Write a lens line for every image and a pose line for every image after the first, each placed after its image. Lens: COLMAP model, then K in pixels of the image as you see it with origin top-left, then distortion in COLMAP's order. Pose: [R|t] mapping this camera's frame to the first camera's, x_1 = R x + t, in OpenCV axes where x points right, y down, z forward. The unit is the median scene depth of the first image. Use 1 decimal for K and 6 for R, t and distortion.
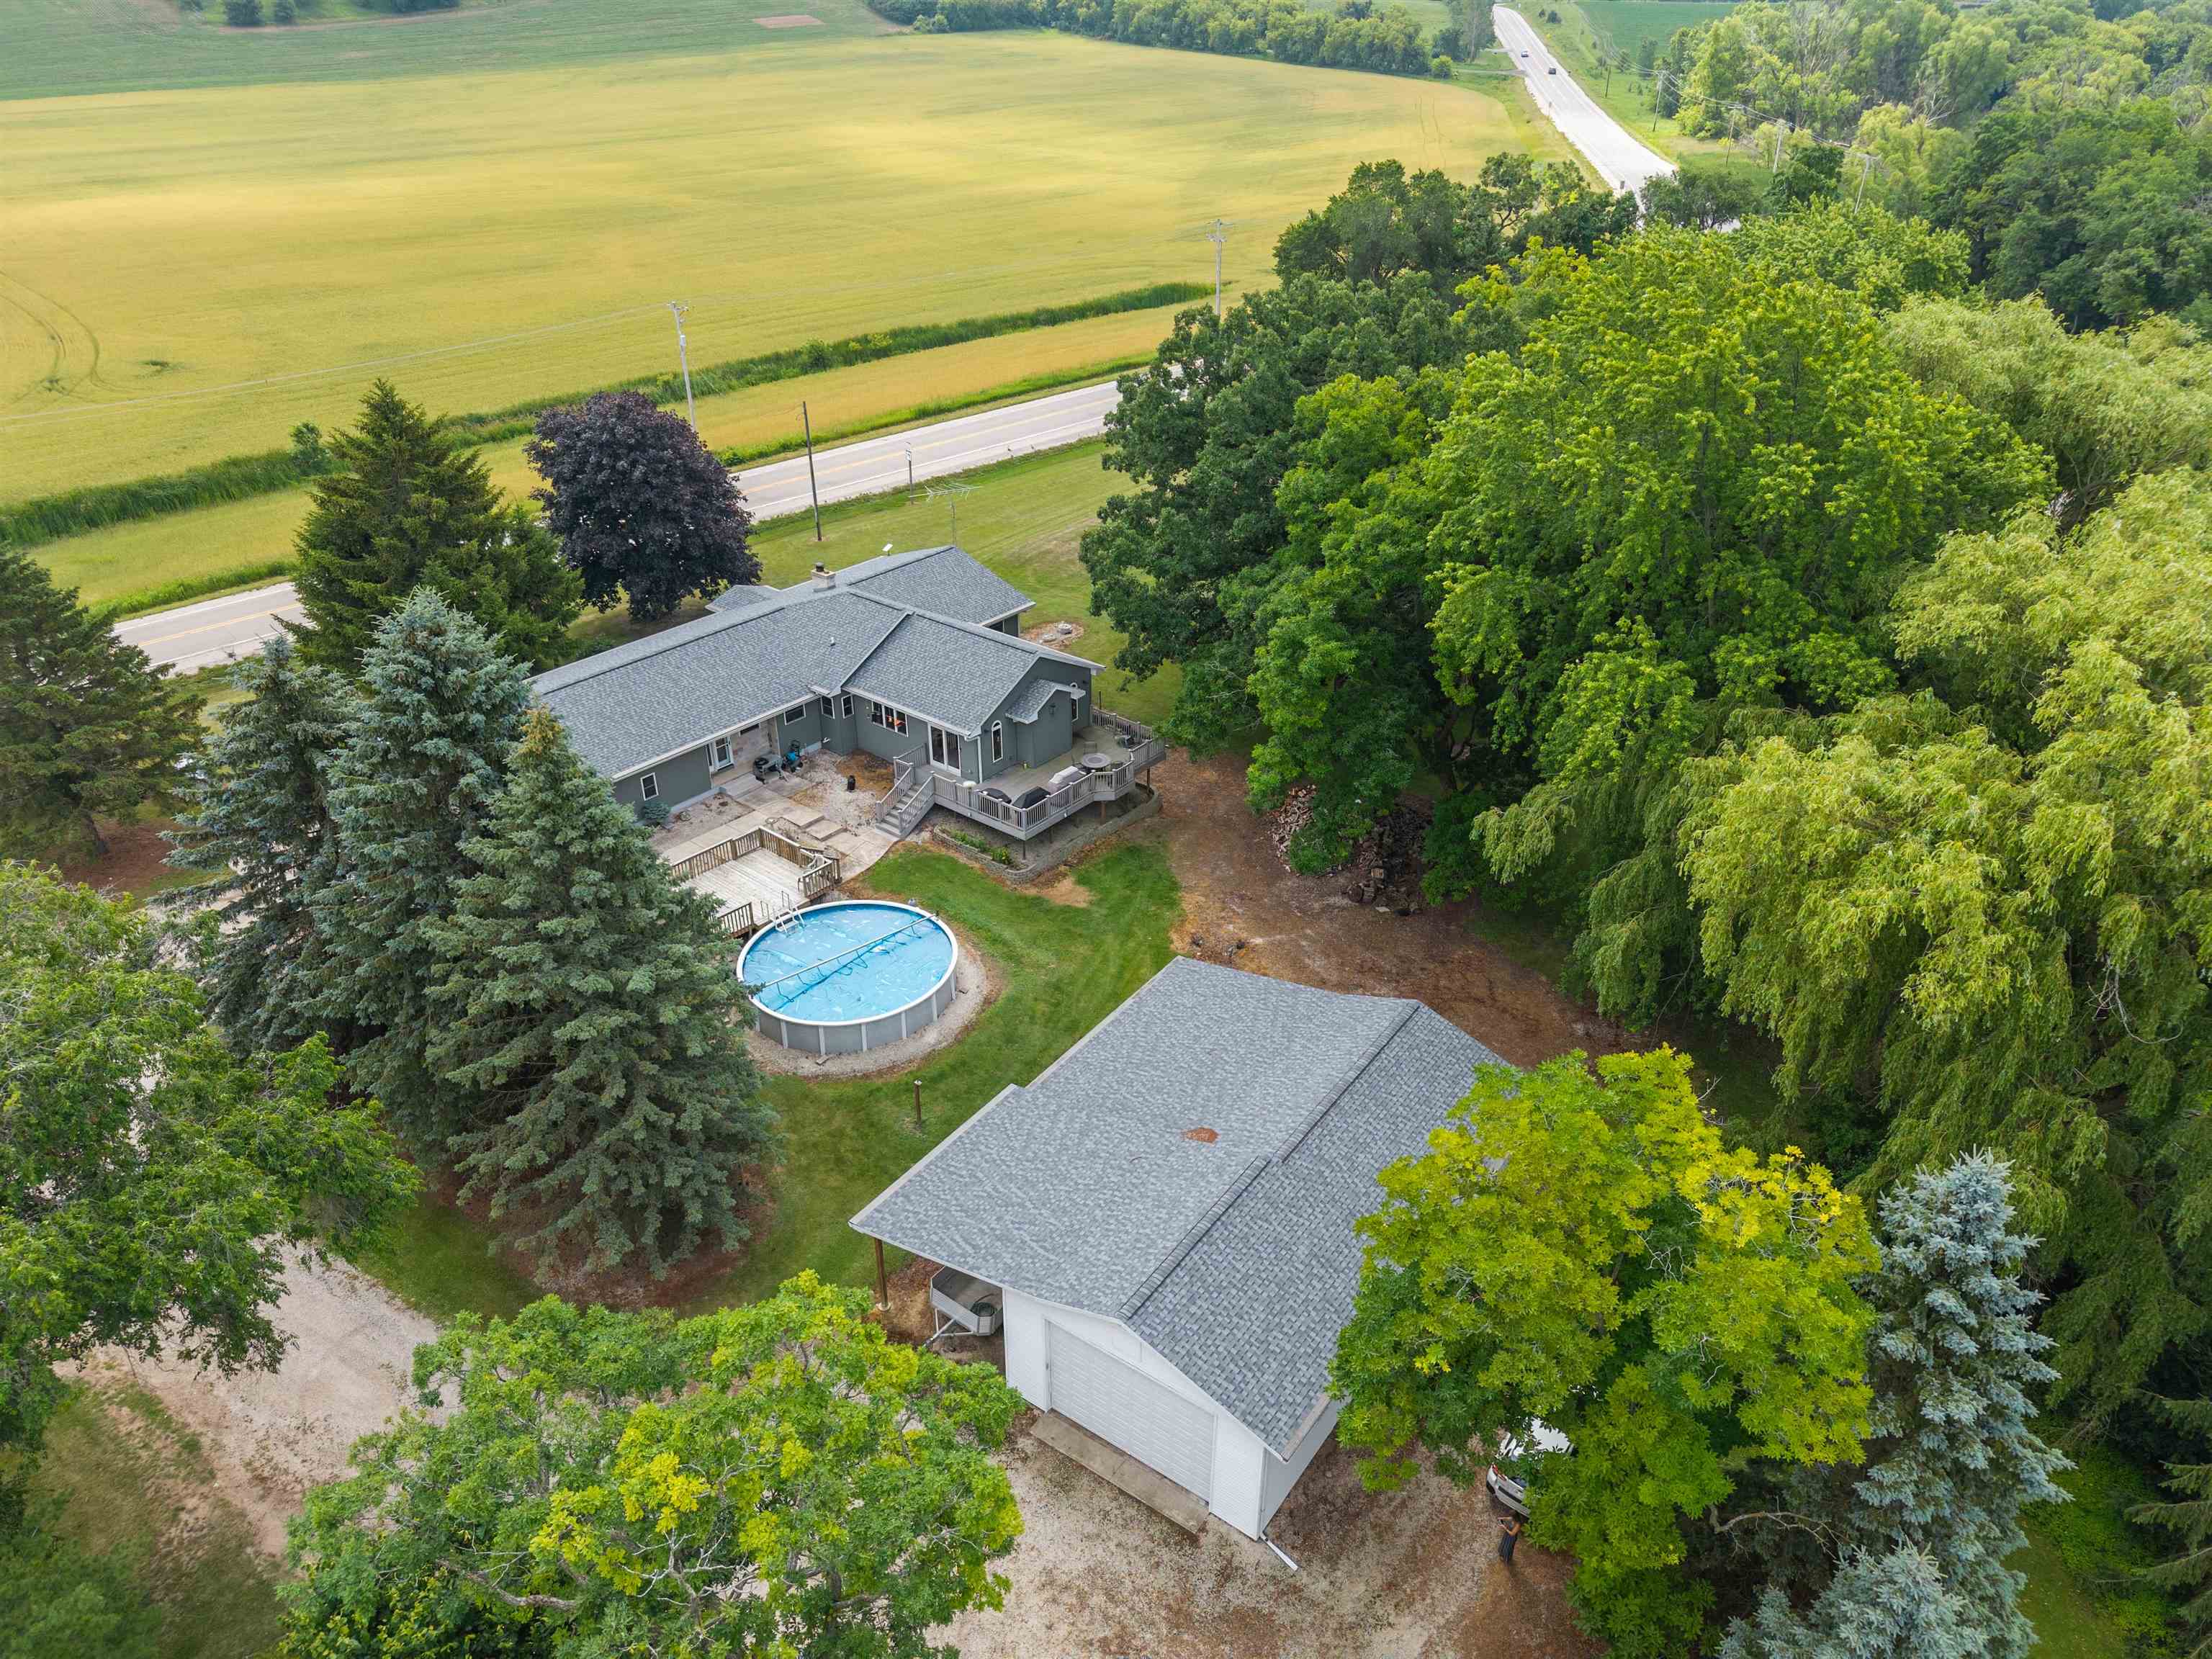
lens RADIAL K [[1554.3, 0, 1106.0], [0, 1554.3, 829.5], [0, 0, 1]] dist [0.007032, 0.004289]
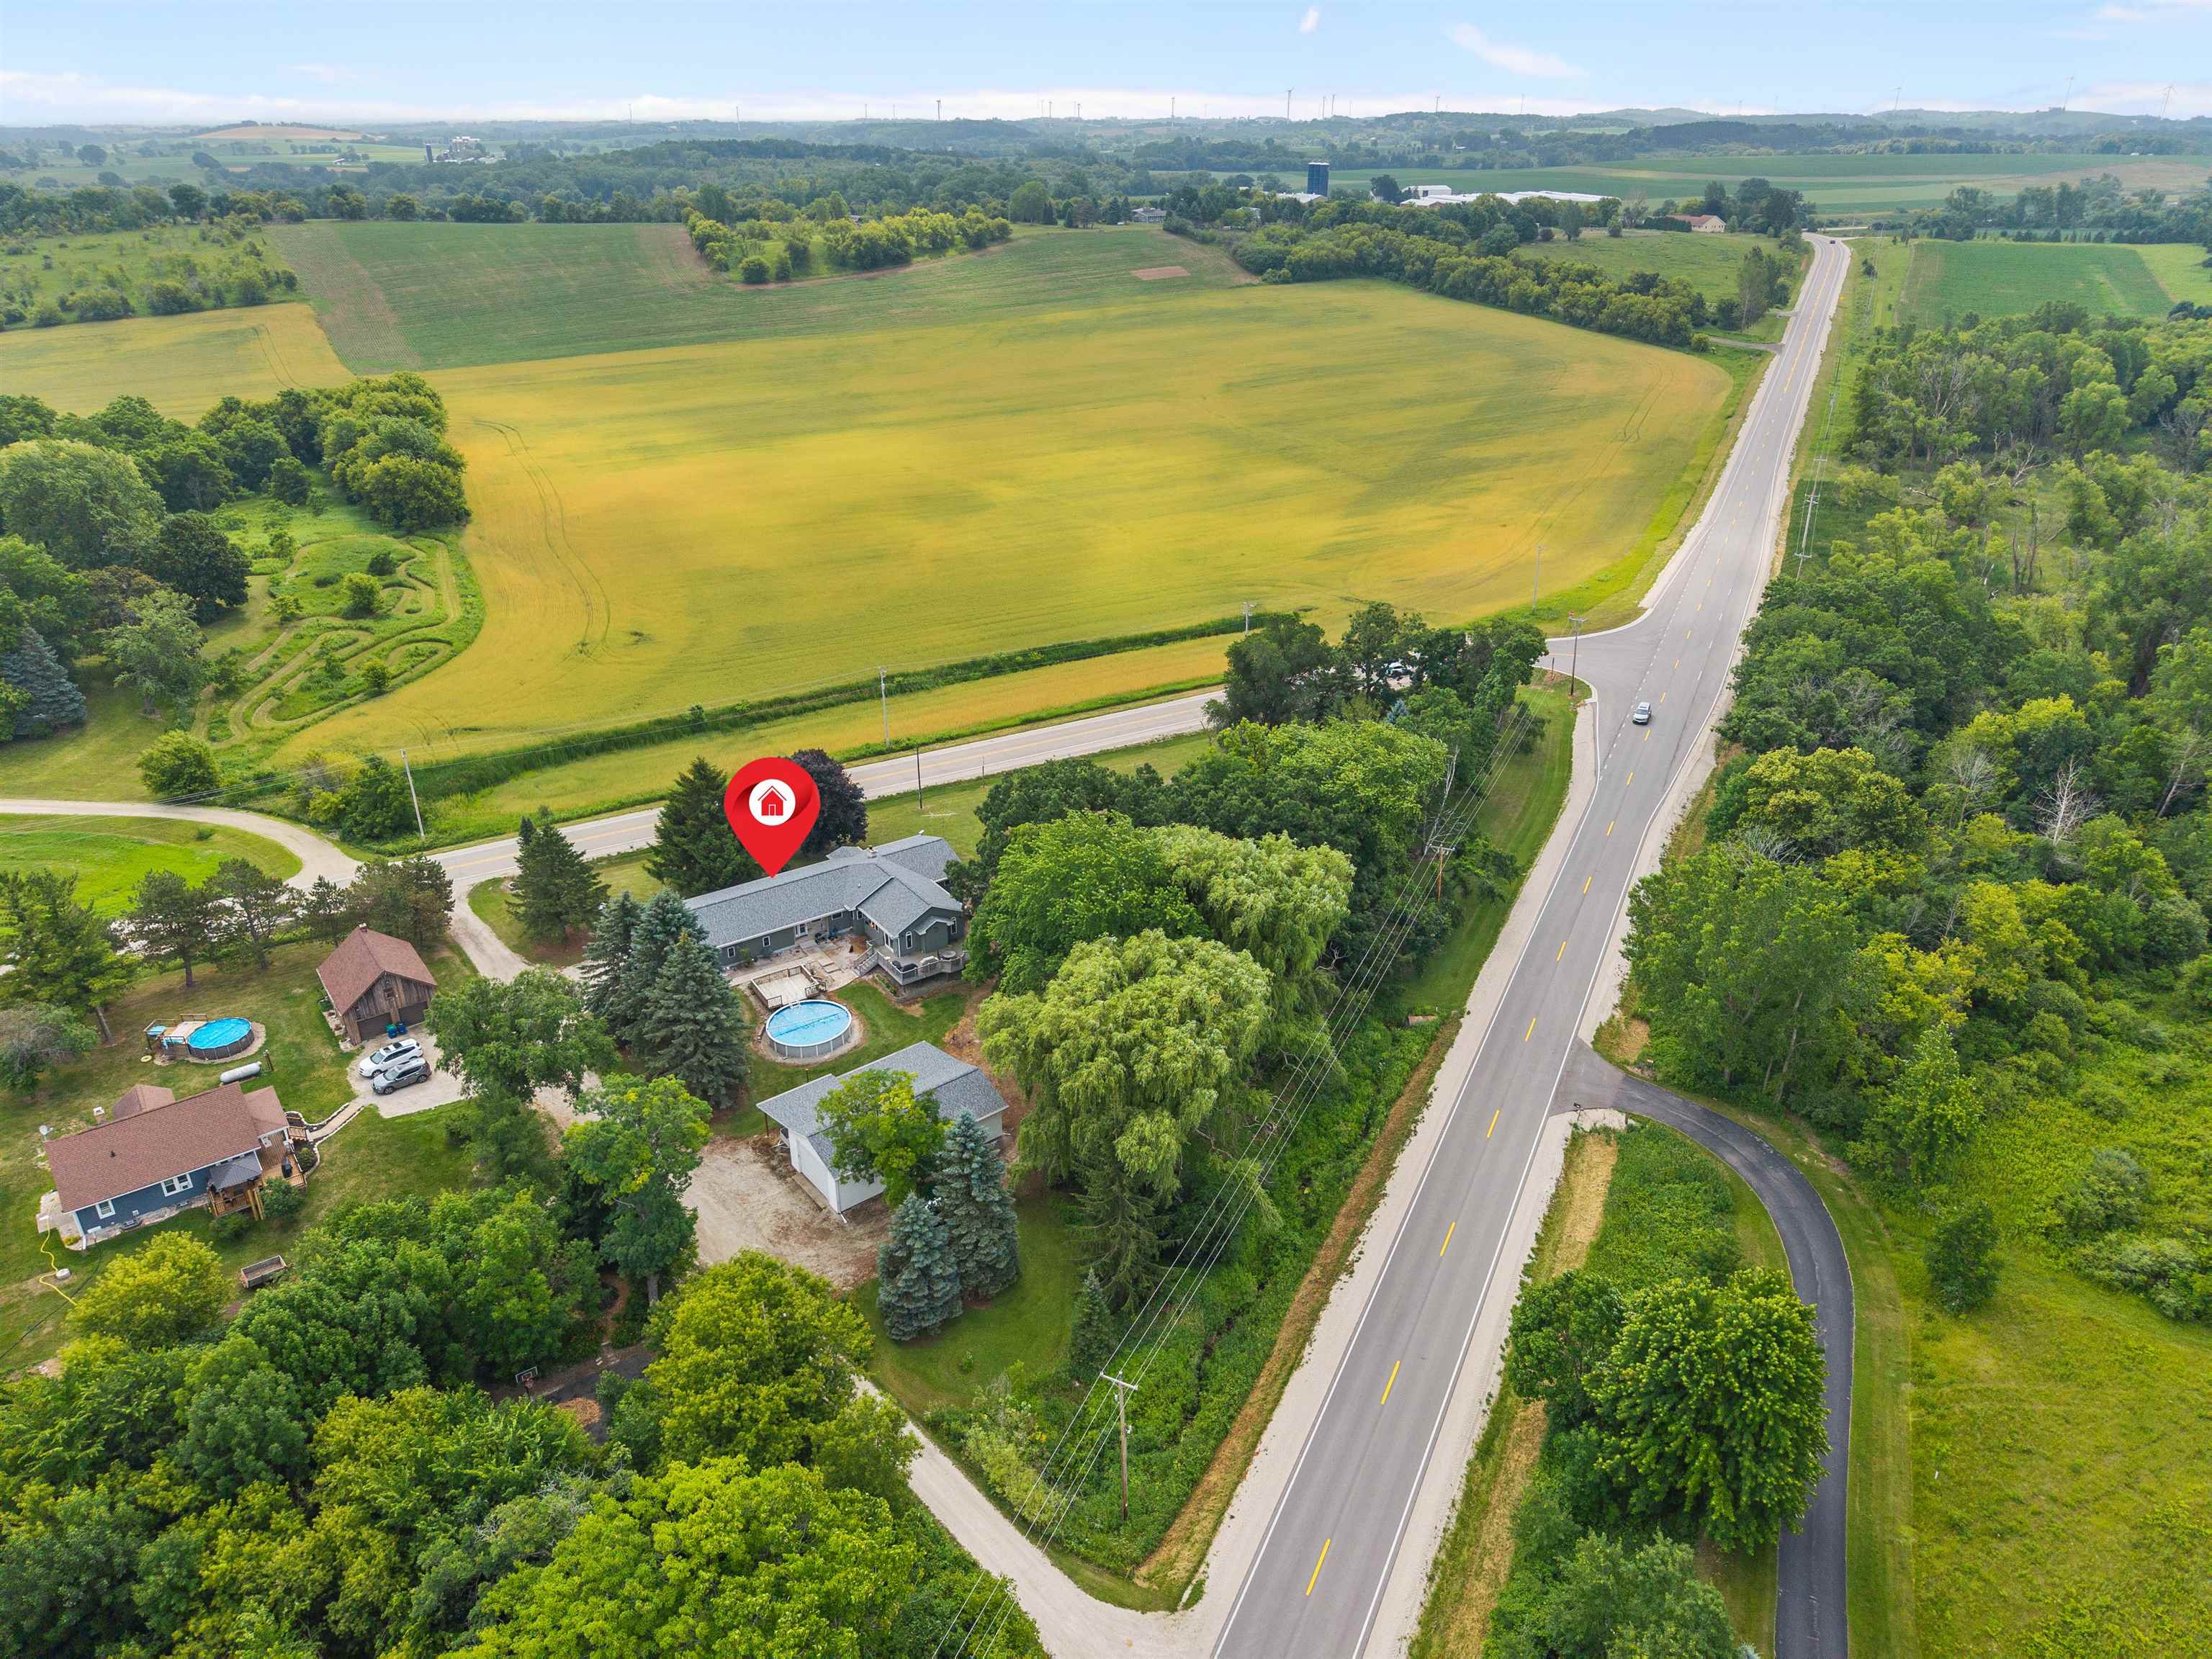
lens RADIAL K [[1470.0, 0, 1082.4], [0, 1470.0, 828.3], [0, 0, 1]] dist [0.073009, -0.088239]
pose [[0.963397, 0.117354, -0.241027, 0.722566], [-0.133961, 0.989533, -0.053652, -0.145147], [0.232207, 0.083977, 0.969034, -1.148619]]
